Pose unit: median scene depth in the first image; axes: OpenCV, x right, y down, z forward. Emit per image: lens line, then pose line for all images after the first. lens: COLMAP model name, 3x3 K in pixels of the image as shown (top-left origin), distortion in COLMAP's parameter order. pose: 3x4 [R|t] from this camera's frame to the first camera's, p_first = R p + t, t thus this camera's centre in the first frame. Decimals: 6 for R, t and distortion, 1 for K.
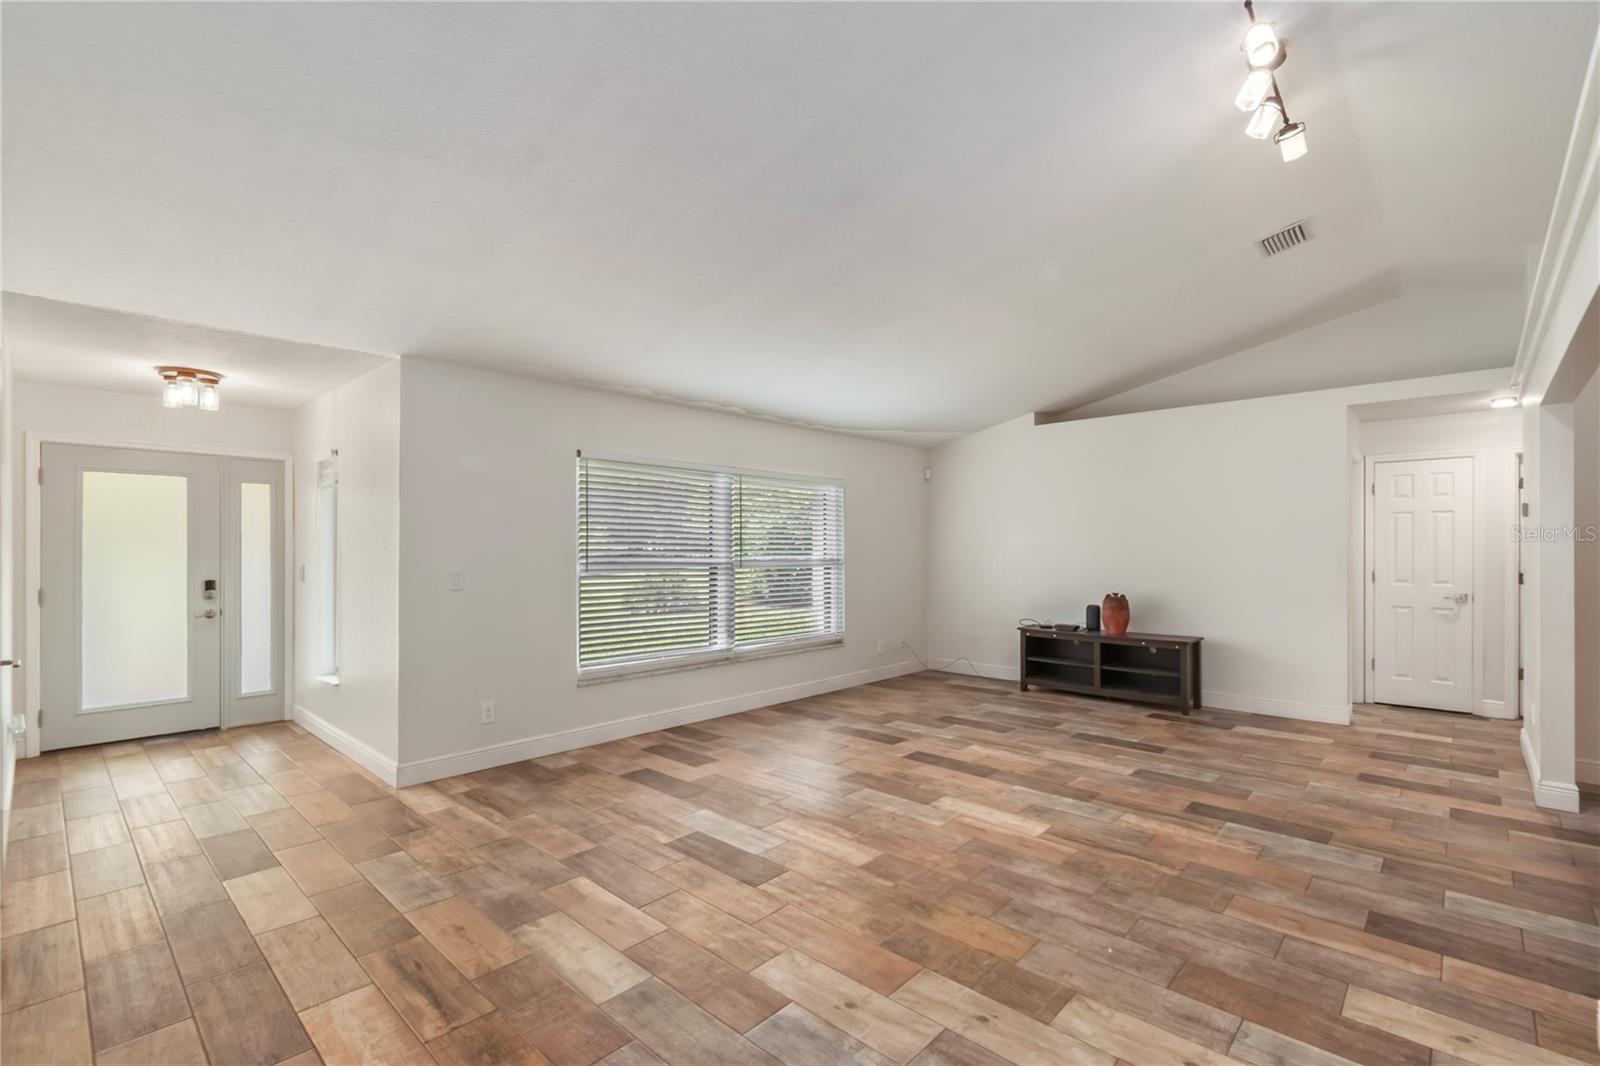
lens RADIAL K [[718.3, 0, 816.7], [0, 718.3, 556.1], [0, 0, 1]] dist [-0.001307, 0.000585]
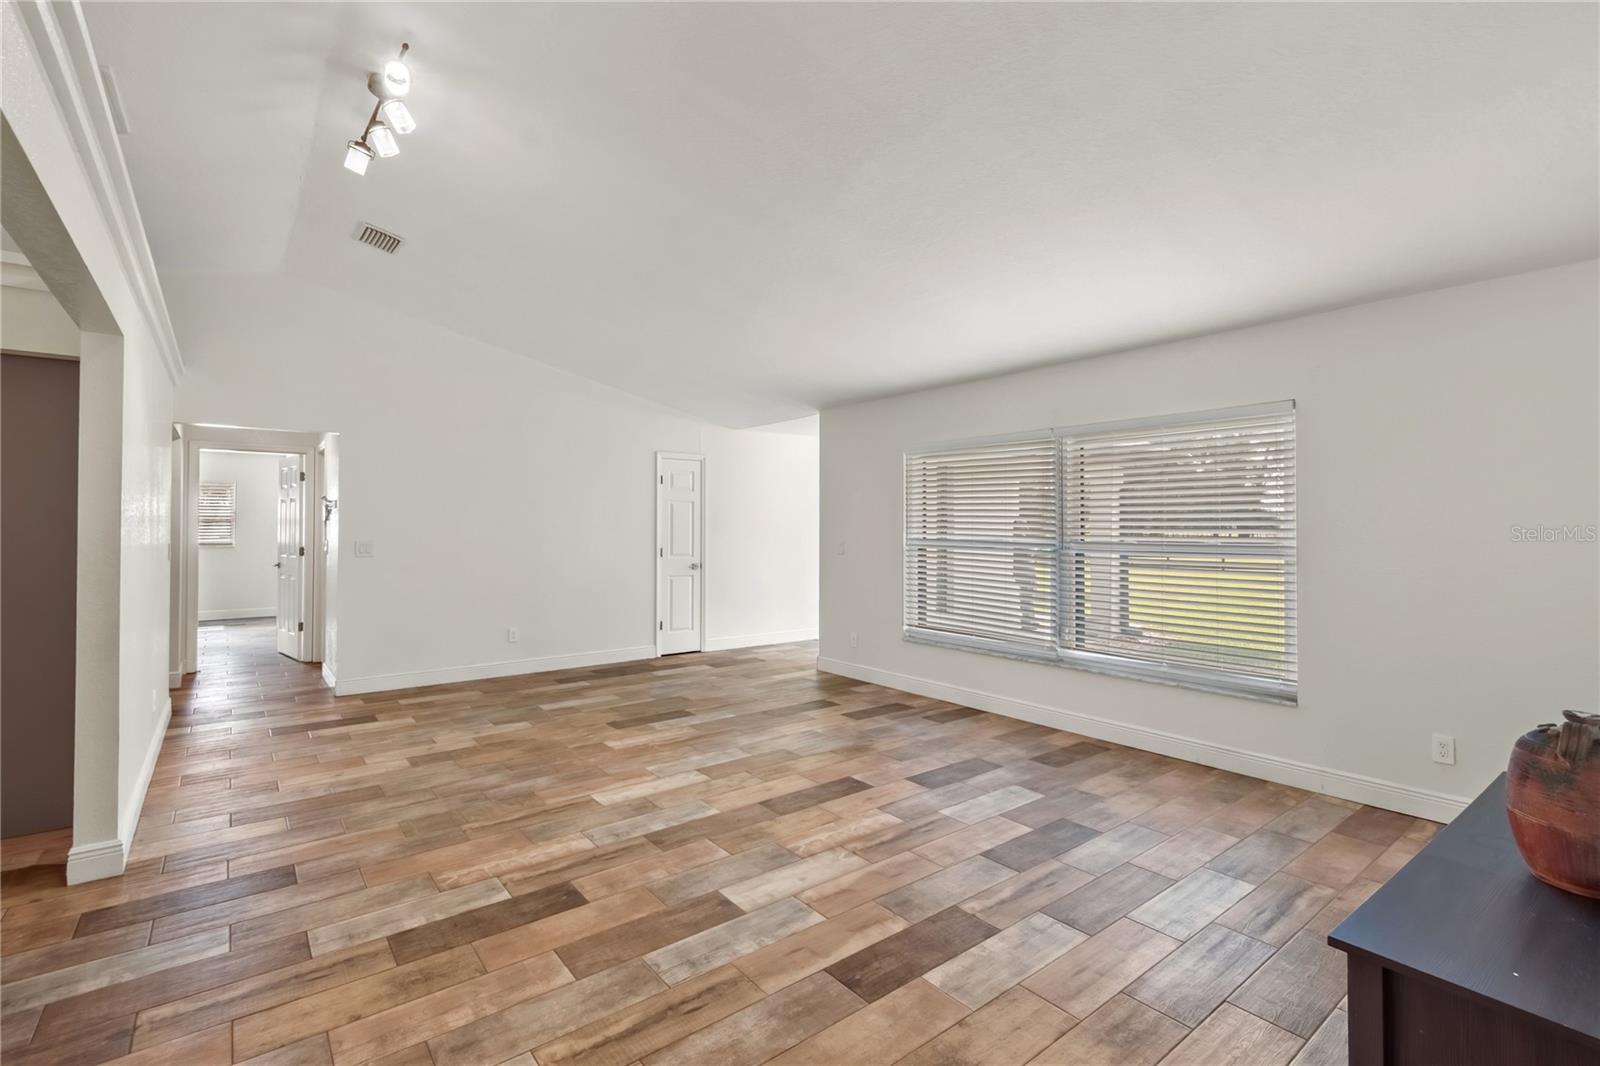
lens RADIAL K [[718.3, 0, 798.5], [0, 718.3, 527.5], [0, 0, 1]] dist [-0.001307, 0.000585]
pose [[-0.160429, 0.002455, -0.987044, 1.271625], [-0.012845, 0.999907, 0.004575, -0.020790], [0.986964, 0.013413, -0.160383, 1.422563]]
